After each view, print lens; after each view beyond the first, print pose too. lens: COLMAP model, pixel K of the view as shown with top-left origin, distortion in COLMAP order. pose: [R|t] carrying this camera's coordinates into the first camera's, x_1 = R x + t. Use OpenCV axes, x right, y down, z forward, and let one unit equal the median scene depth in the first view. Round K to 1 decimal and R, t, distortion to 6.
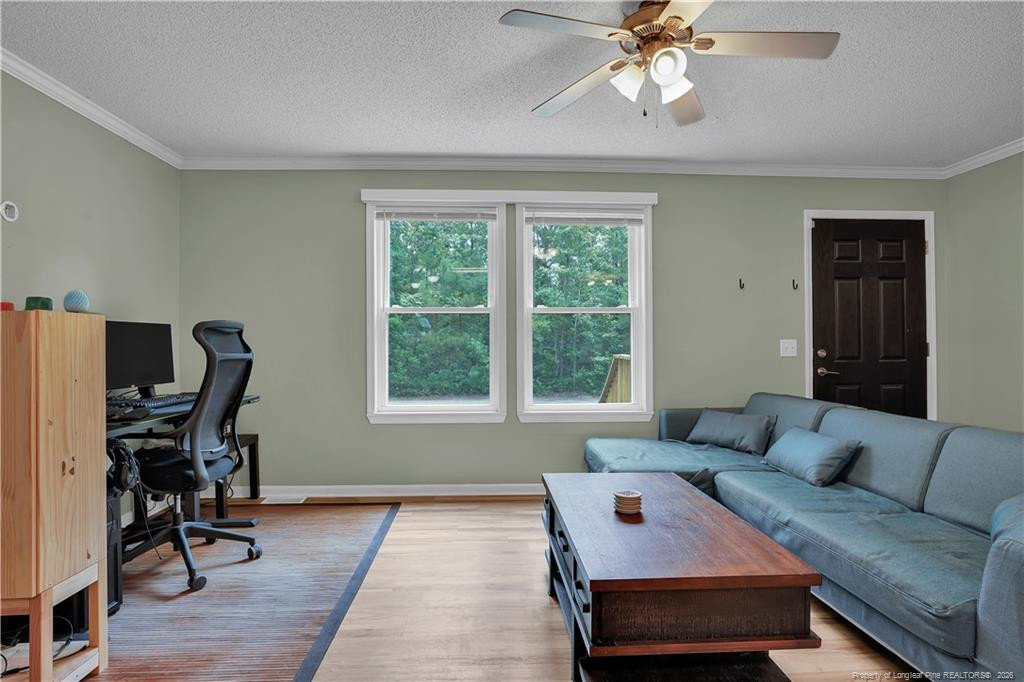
lens RADIAL K [[540.3, 0, 516.6], [0, 540.3, 350.4], [0, 0, 1]] dist [-0.067899, 0.038600]
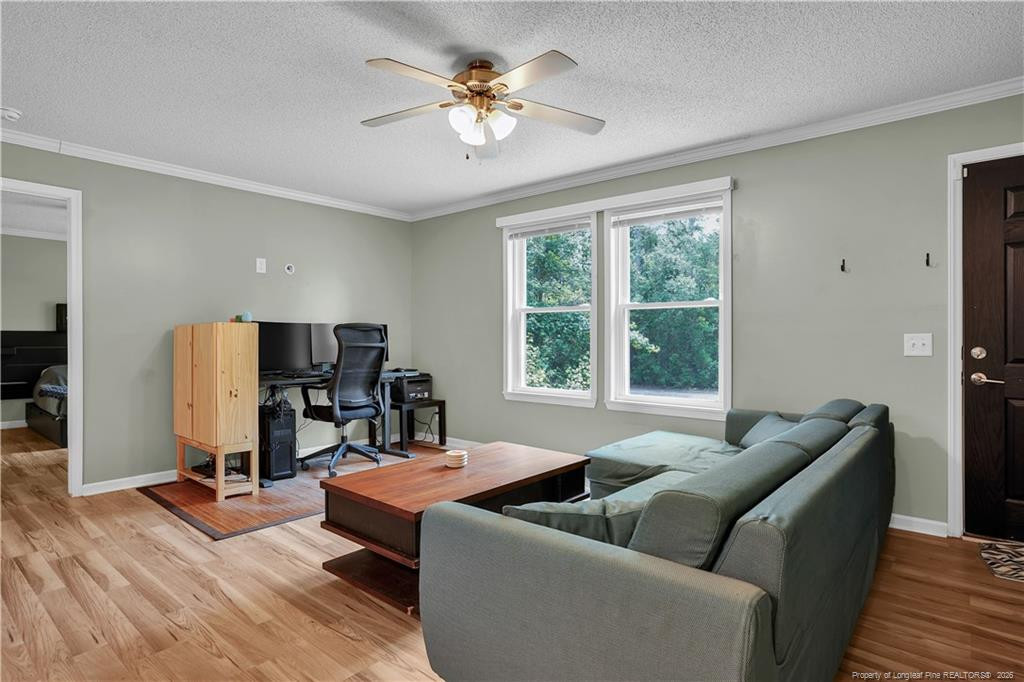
lens RADIAL K [[540.3, 0, 516.6], [0, 540.3, 350.4], [0, 0, 1]] dist [-0.067899, 0.038600]
pose [[0.733020, 0.019424, -0.679929, 0.616476], [-0.010065, 0.999792, 0.017711, -0.004317], [0.680132, -0.006139, 0.733064, 0.069785]]
